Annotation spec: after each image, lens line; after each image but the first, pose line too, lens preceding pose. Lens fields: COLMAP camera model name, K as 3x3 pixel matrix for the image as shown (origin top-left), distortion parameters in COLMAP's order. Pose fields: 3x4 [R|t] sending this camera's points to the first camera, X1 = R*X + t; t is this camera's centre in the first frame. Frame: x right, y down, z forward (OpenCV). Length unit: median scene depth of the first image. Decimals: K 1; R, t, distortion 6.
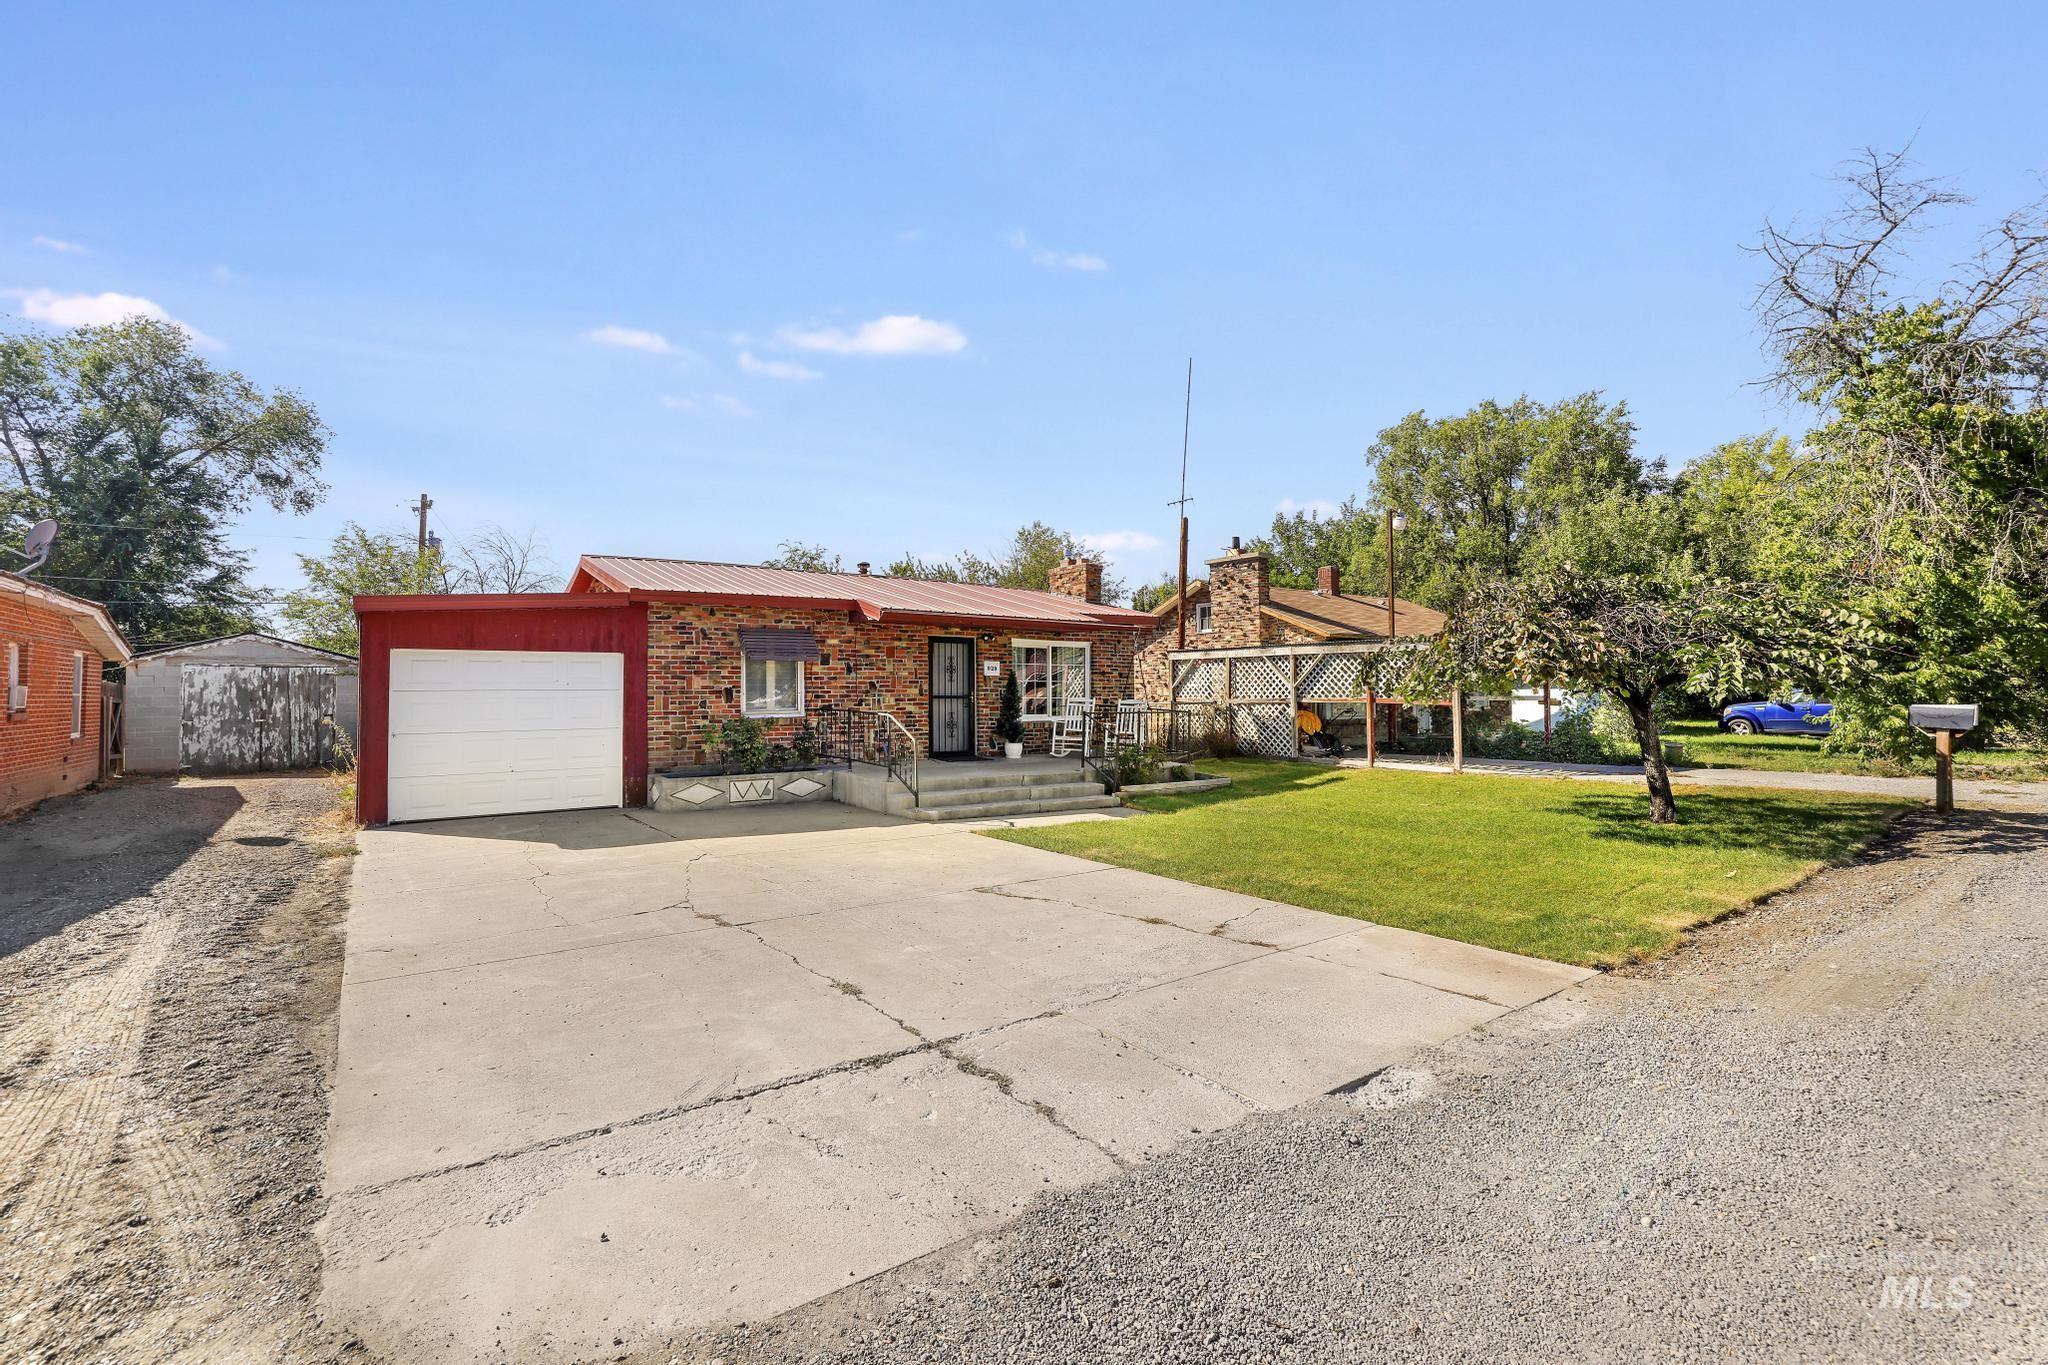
lens RADIAL K [[906.3, 0, 1005.6], [0, 906.3, 669.2], [0, 0, 1]] dist [-0.049355, 0.021481]
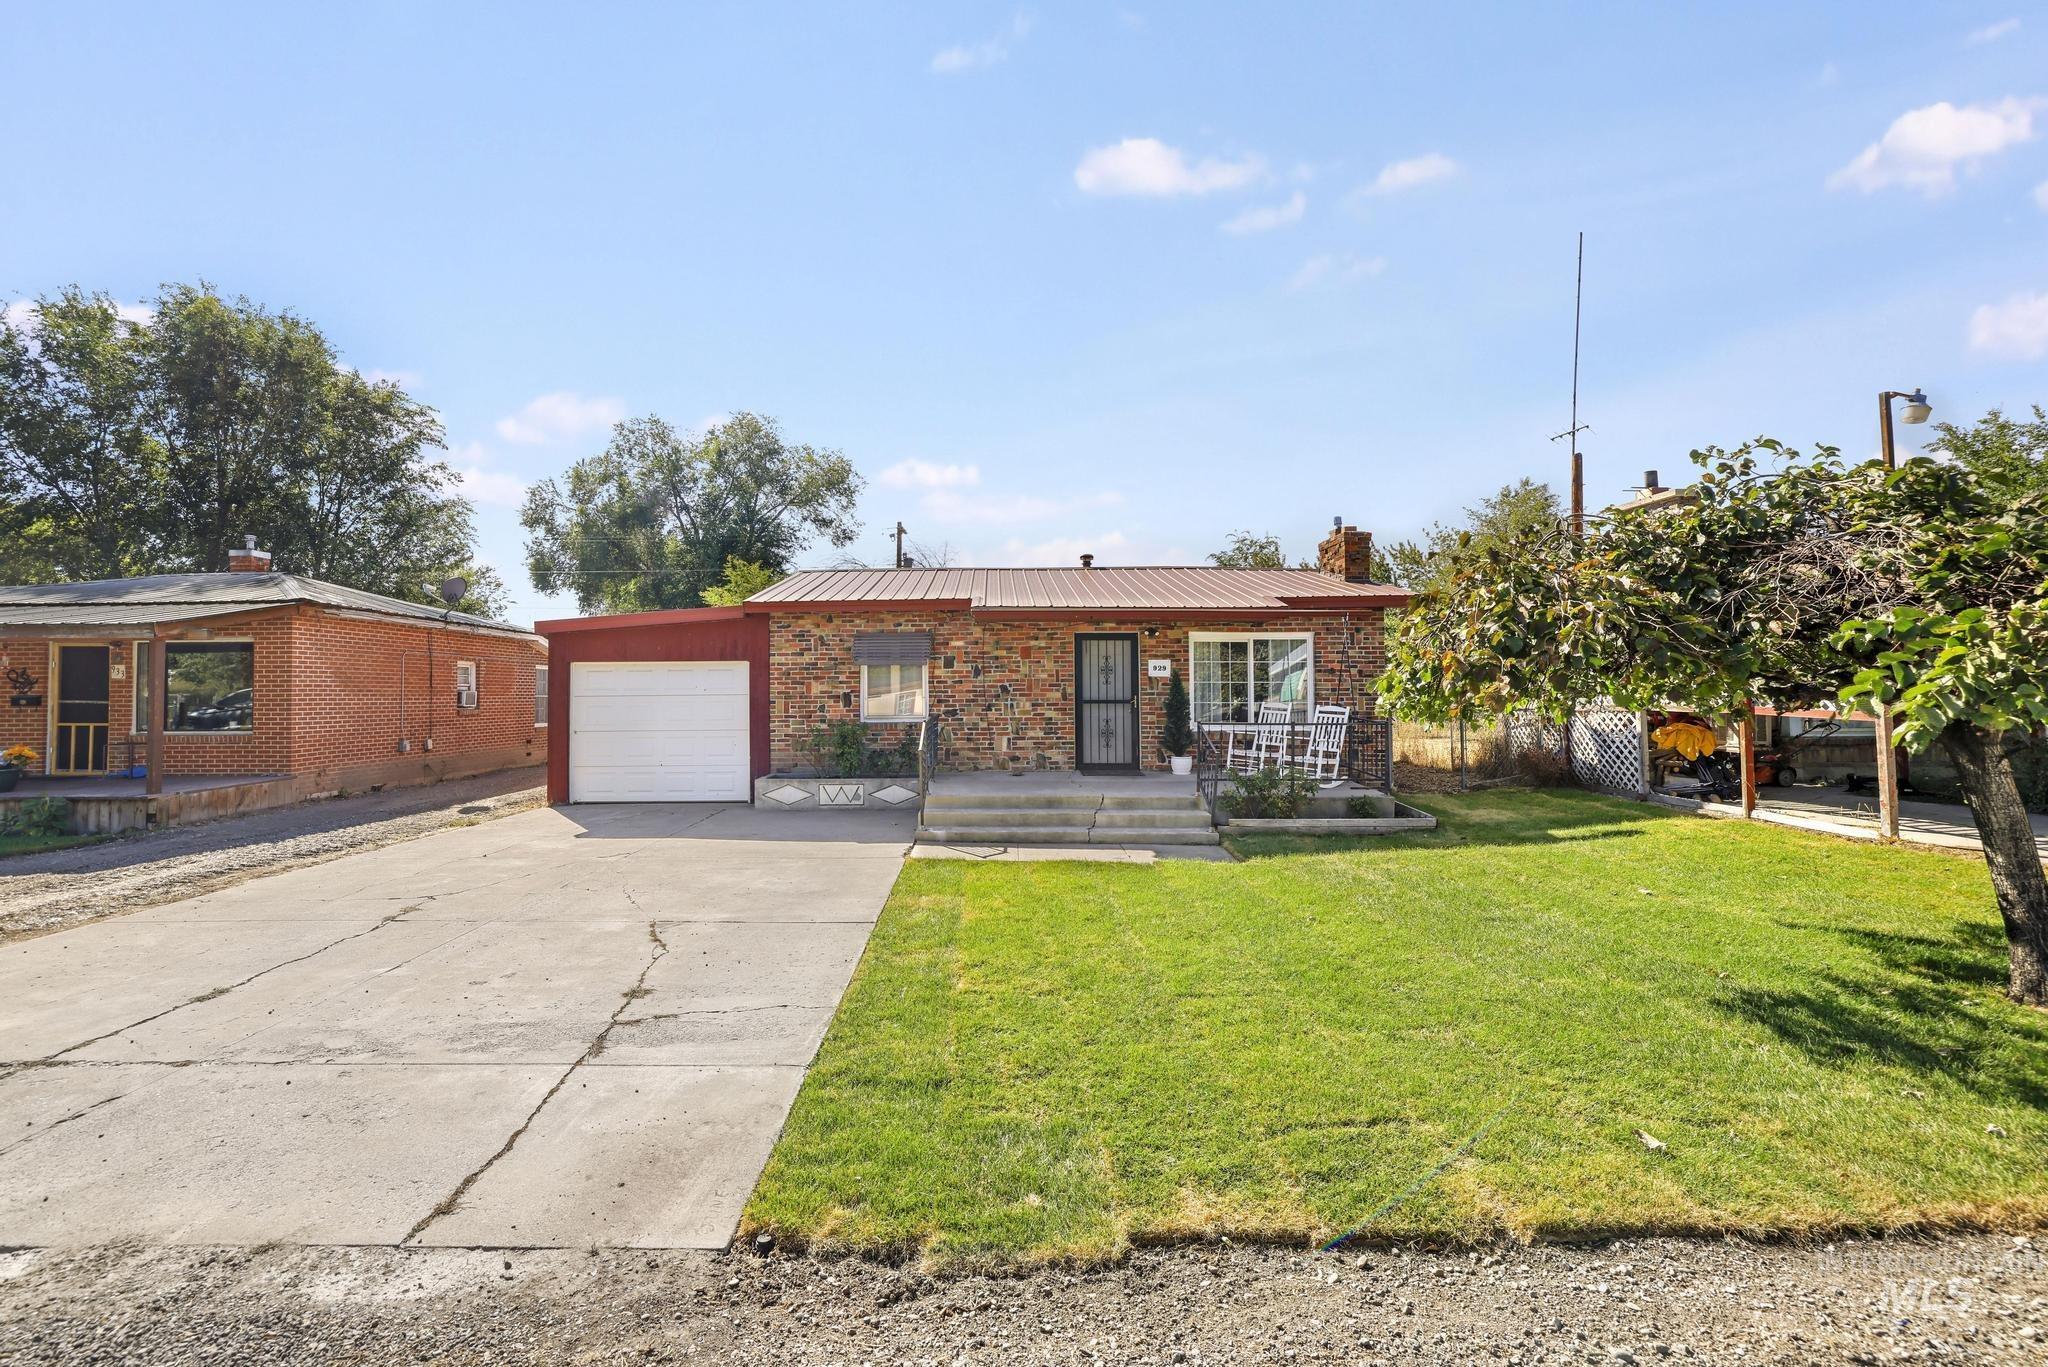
lens RADIAL K [[922.4, 0, 1012.1], [0, 922.4, 652.1], [0, 0, 1]] dist [-0.049318, 0.020620]
pose [[0.818449, -0.024012, -0.574077, 0.381891], [0.016737, 0.999699, -0.017952, -0.002768], [0.574335, 0.005084, 0.818605, 0.217338]]
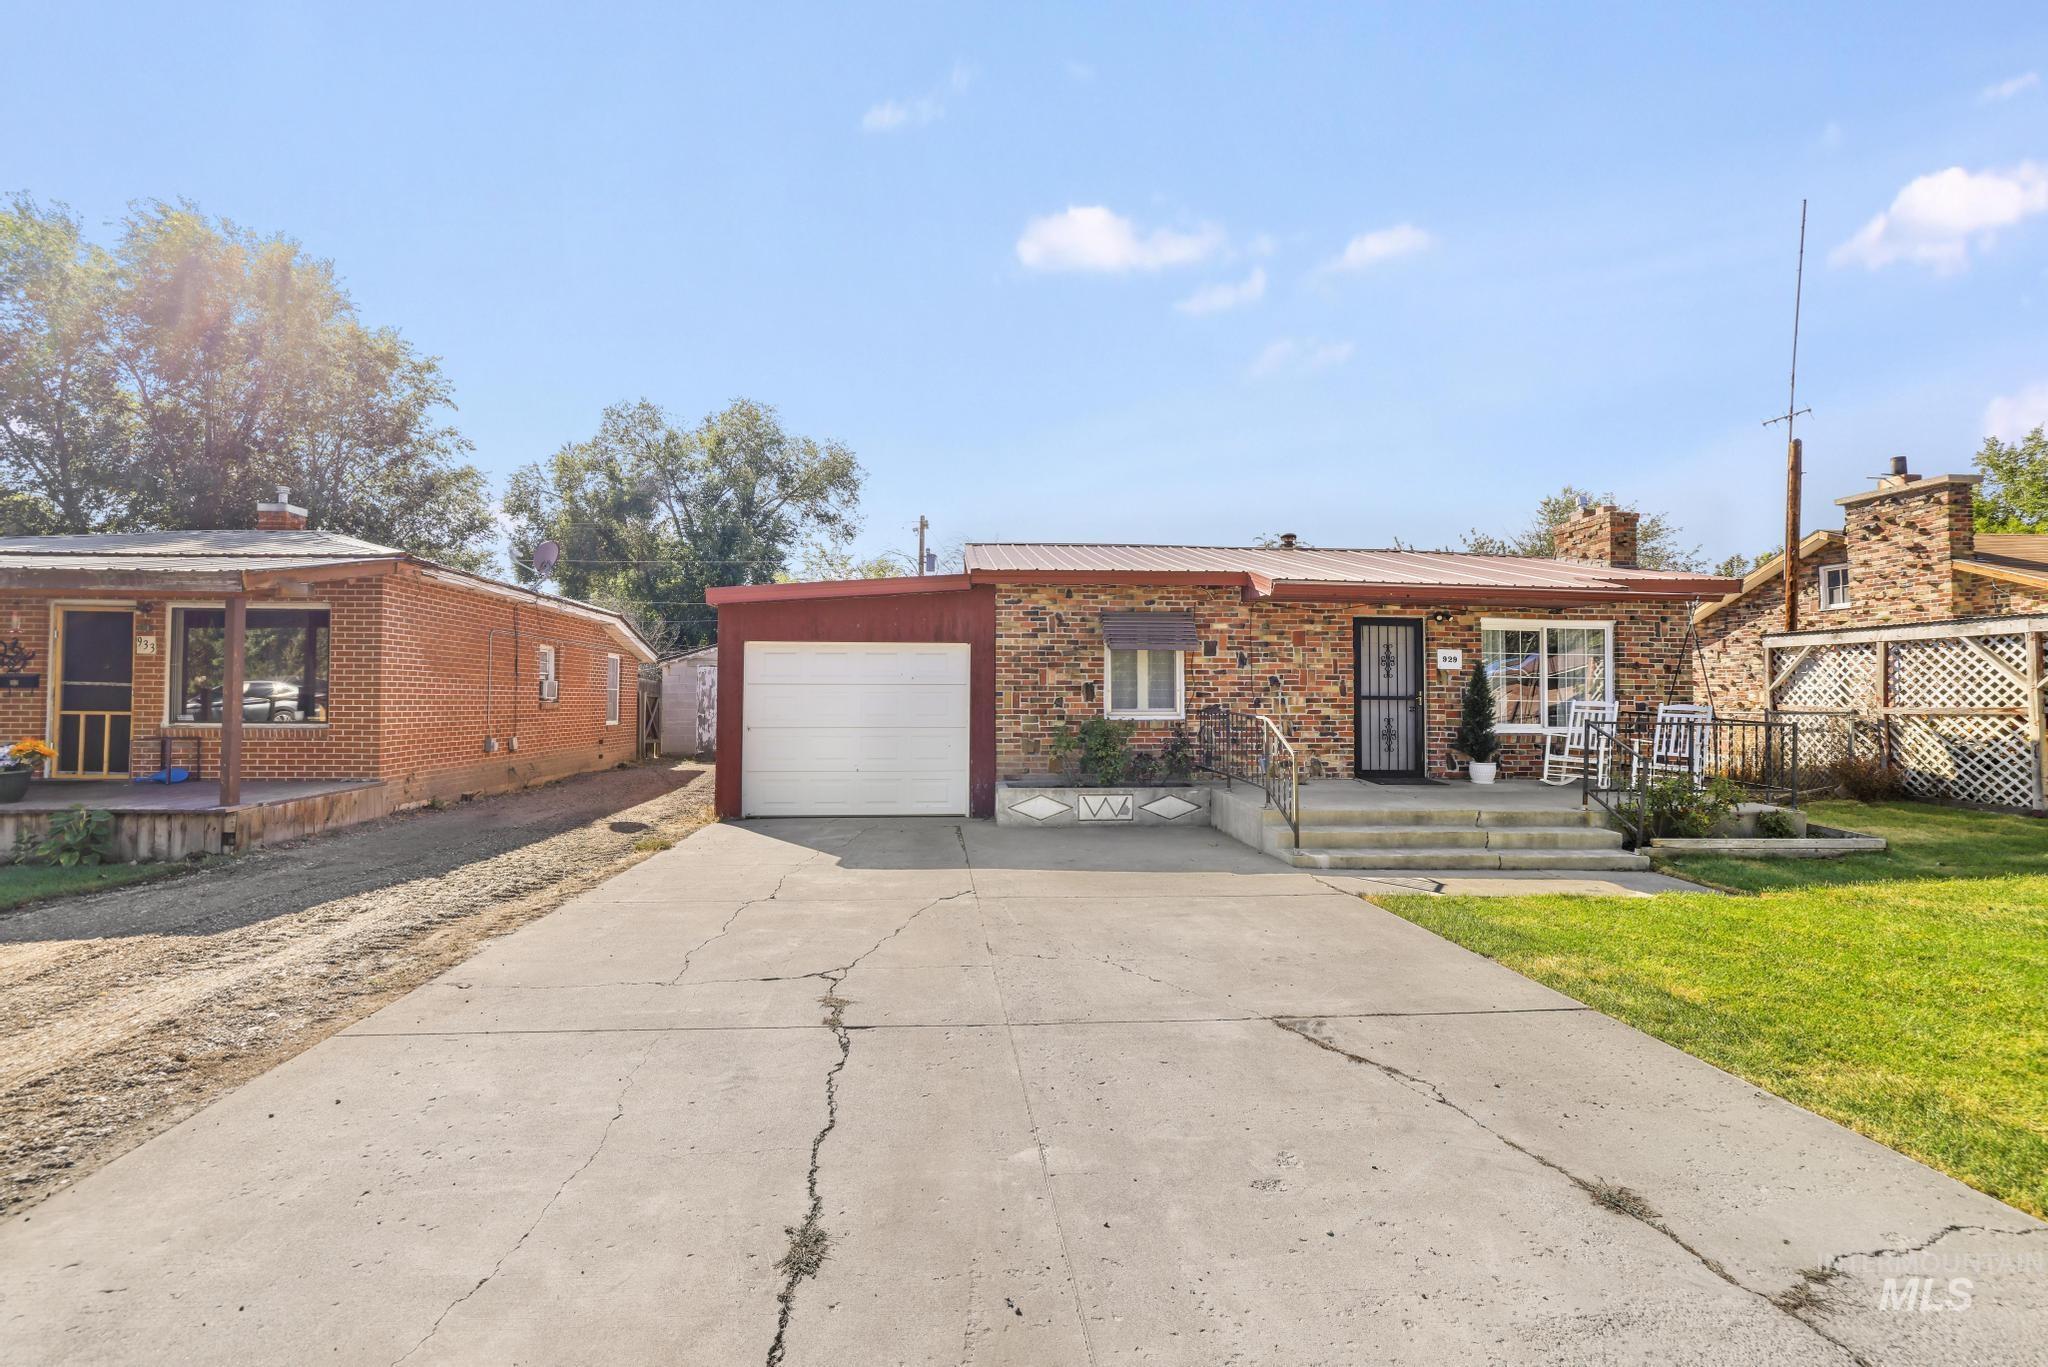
lens RADIAL K [[906.3, 0, 1005.6], [0, 906.3, 670.2], [0, 0, 1]] dist [-0.049355, 0.021481]
pose [[0.853893, -0.006889, -0.520402, 0.057012], [0.003612, 0.999967, -0.007311, 0.012360], [0.520435, 0.004363, 0.853890, 0.203542]]
